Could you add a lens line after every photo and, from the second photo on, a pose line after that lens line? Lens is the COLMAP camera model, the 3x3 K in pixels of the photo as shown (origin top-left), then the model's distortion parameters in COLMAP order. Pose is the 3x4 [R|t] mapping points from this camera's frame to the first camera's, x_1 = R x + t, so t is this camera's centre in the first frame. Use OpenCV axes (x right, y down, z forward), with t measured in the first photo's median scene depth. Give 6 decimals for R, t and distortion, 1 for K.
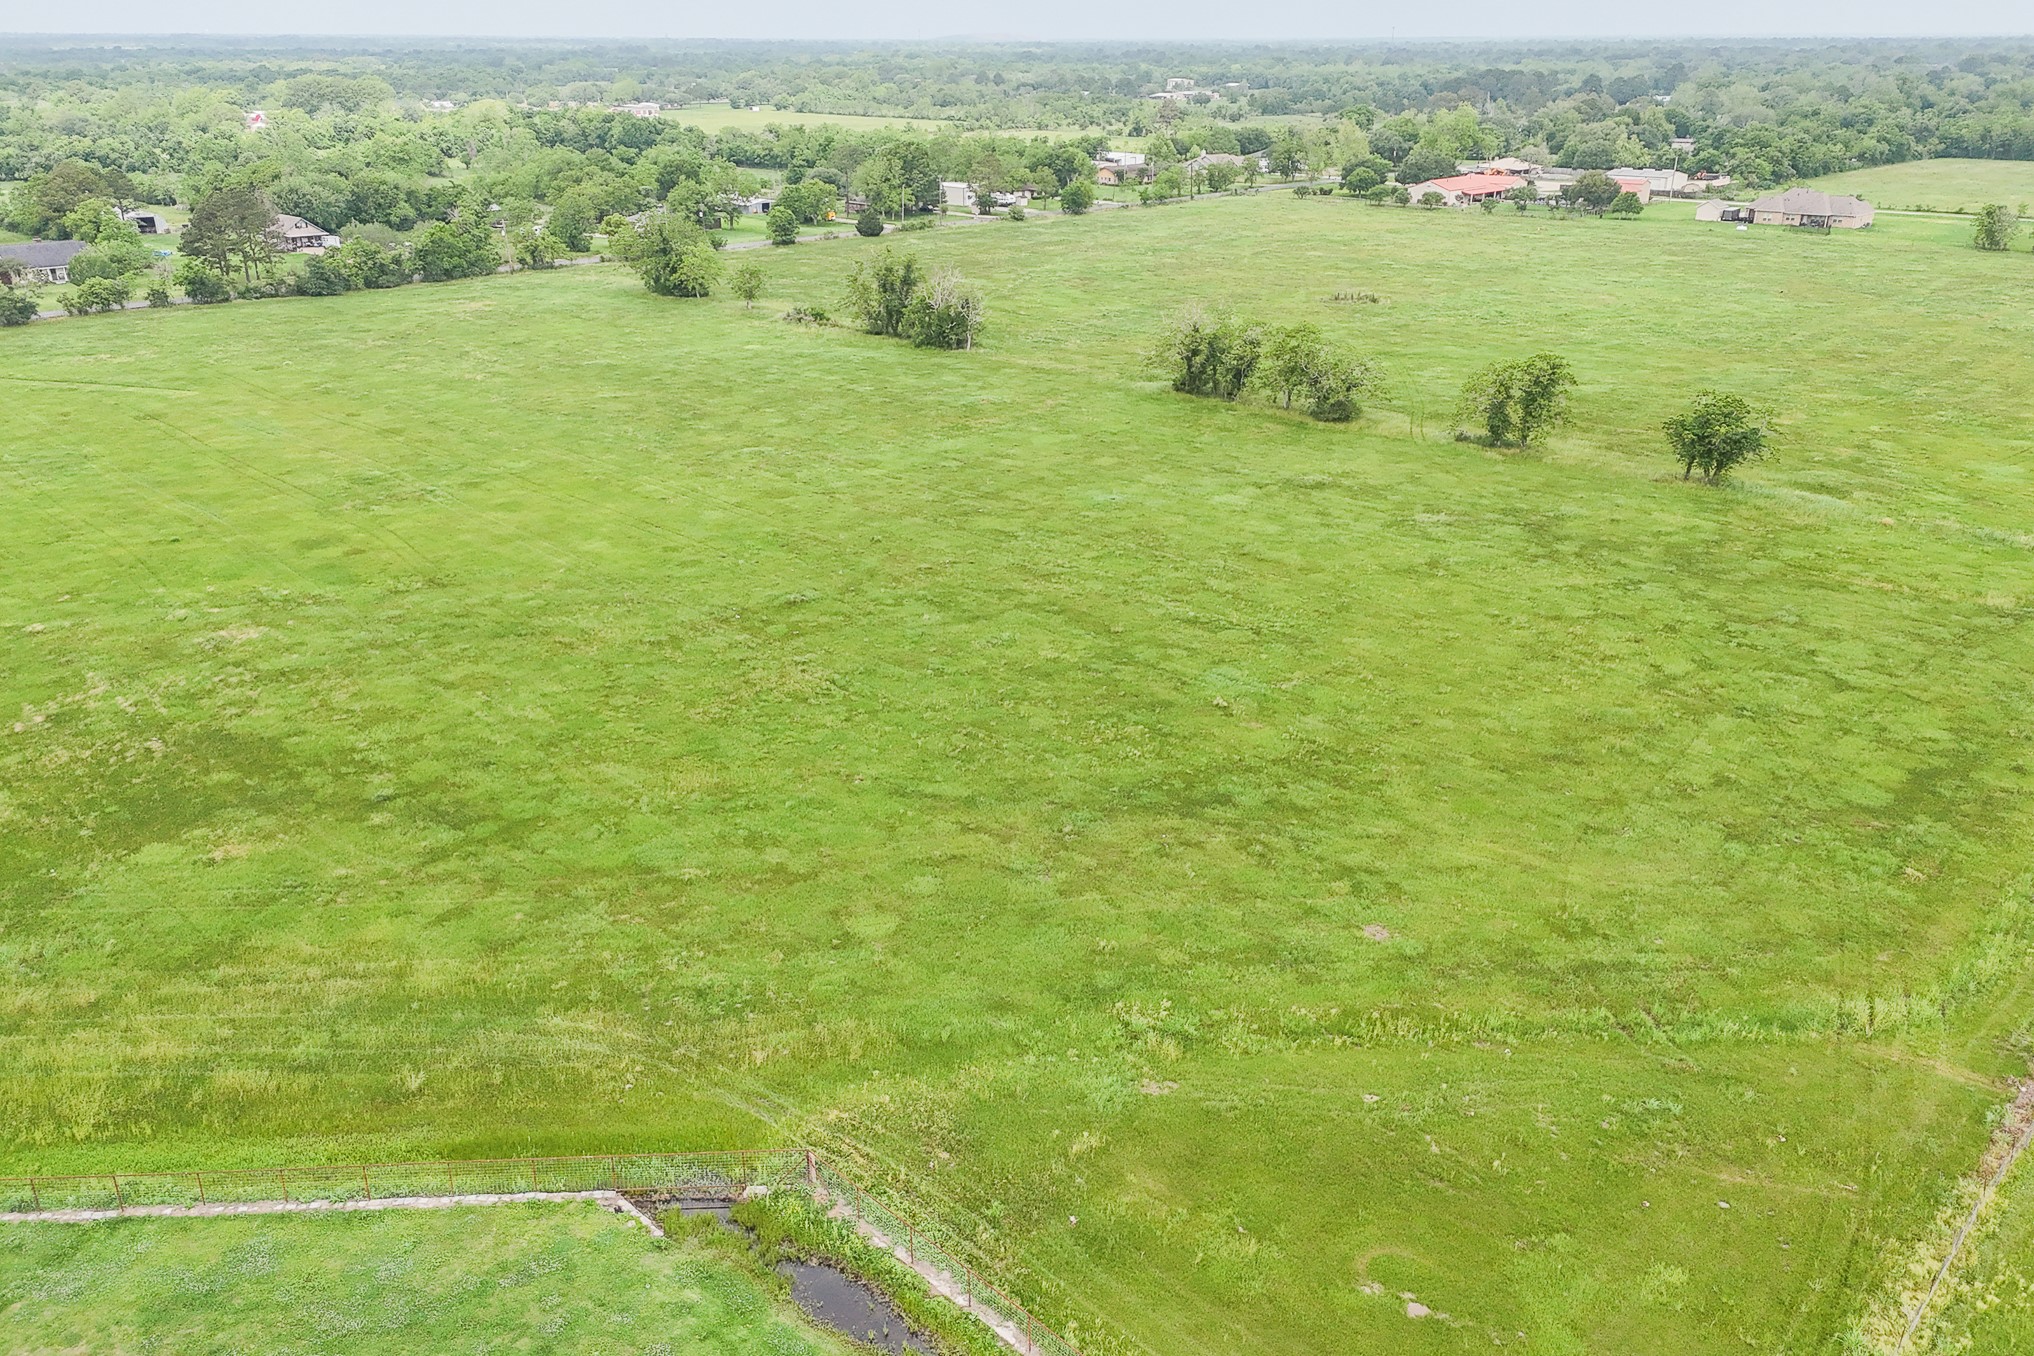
lens RADIAL K [[1557.9, 0, 1019.3], [0, 1557.9, 700.2], [0, 0, 1]] dist [0.077304, -0.071177]
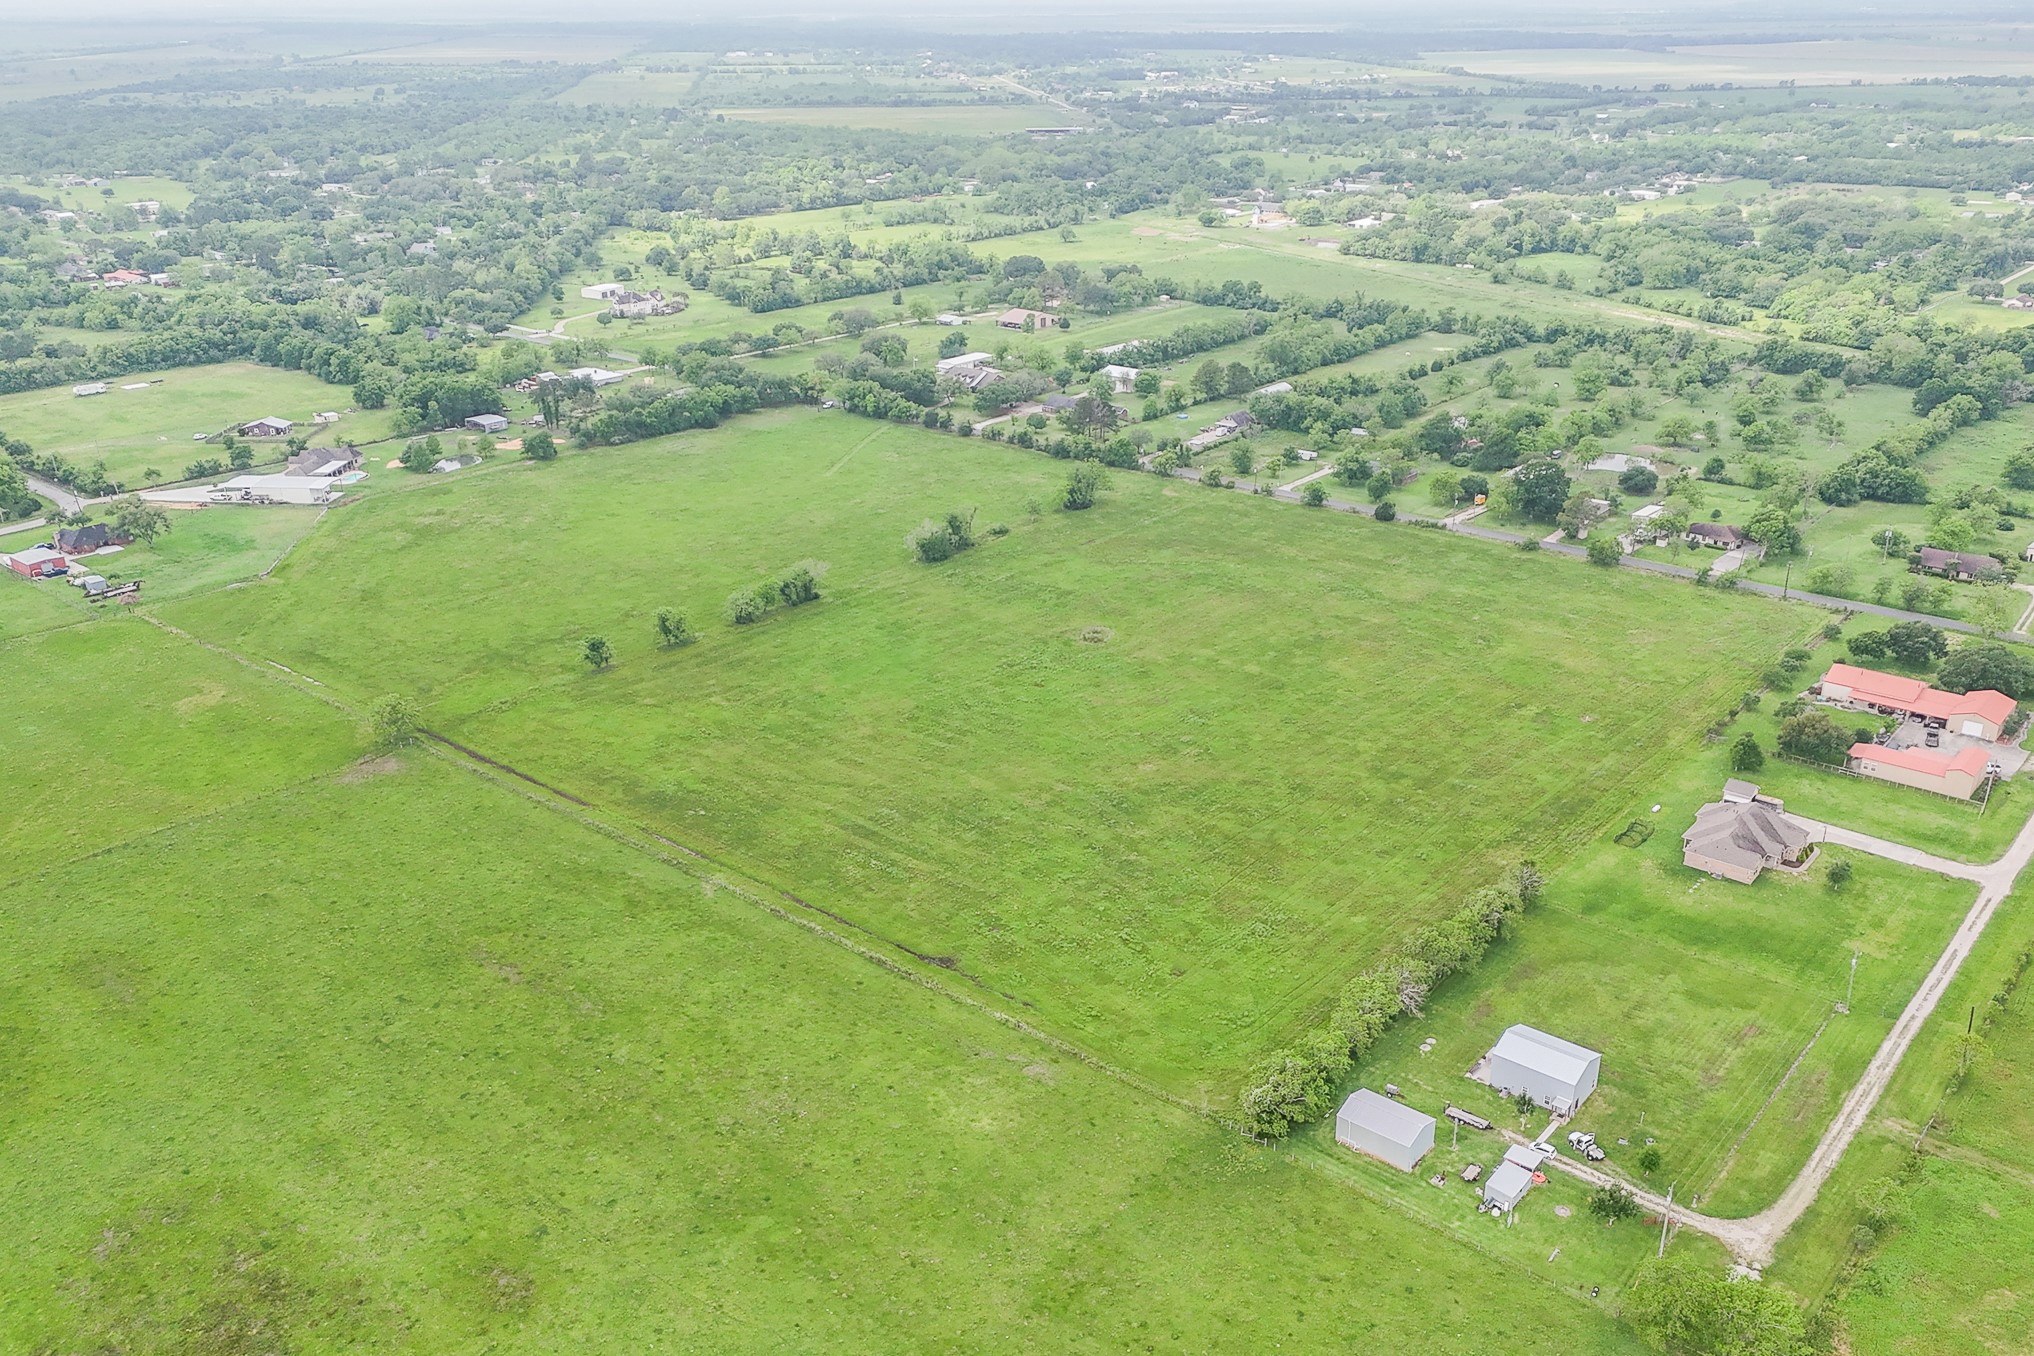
lens RADIAL K [[1638.0, 0, 1068.7], [0, 1638.0, 742.5], [0, 0, 1]] dist [0.072271, -0.058361]
pose [[0.087443, 0.411603, -0.907158, 3.954684], [-0.384545, 0.854008, 0.350421, -1.676025], [0.918955, 0.318202, 0.232957, 1.559783]]
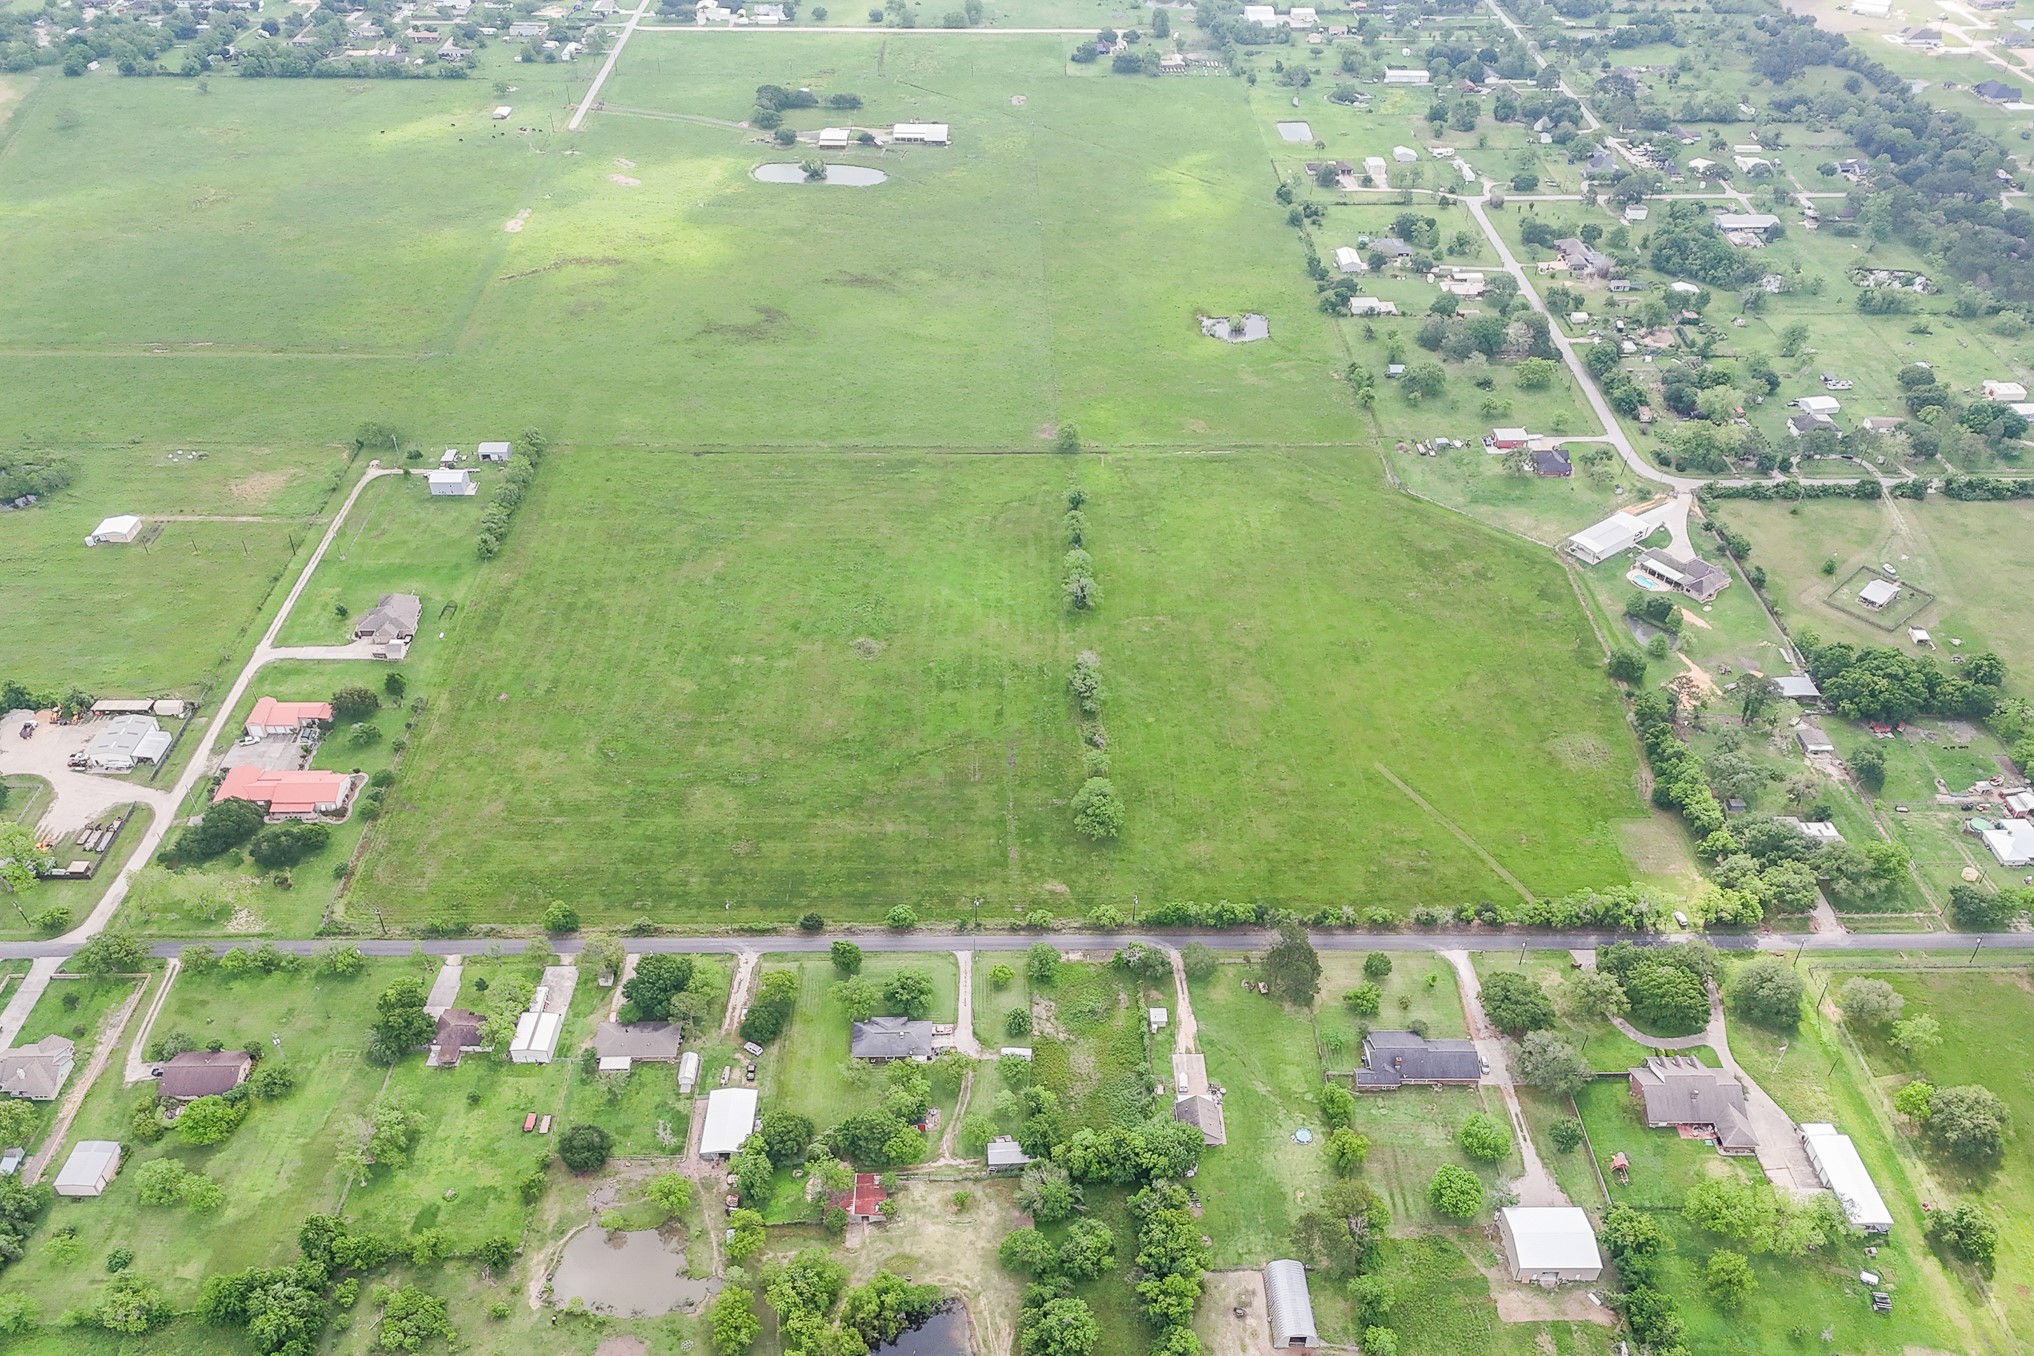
lens RADIAL K [[1557.9, 0, 1018.8], [0, 1557.9, 776.4], [0, 0, 1]] dist [0.077304, -0.071177]
pose [[-0.710166, -0.462528, 0.530784, -2.587635], [0.267500, 0.520109, 0.811129, -4.204466], [-0.651235, 0.718021, -0.245638, 3.561643]]
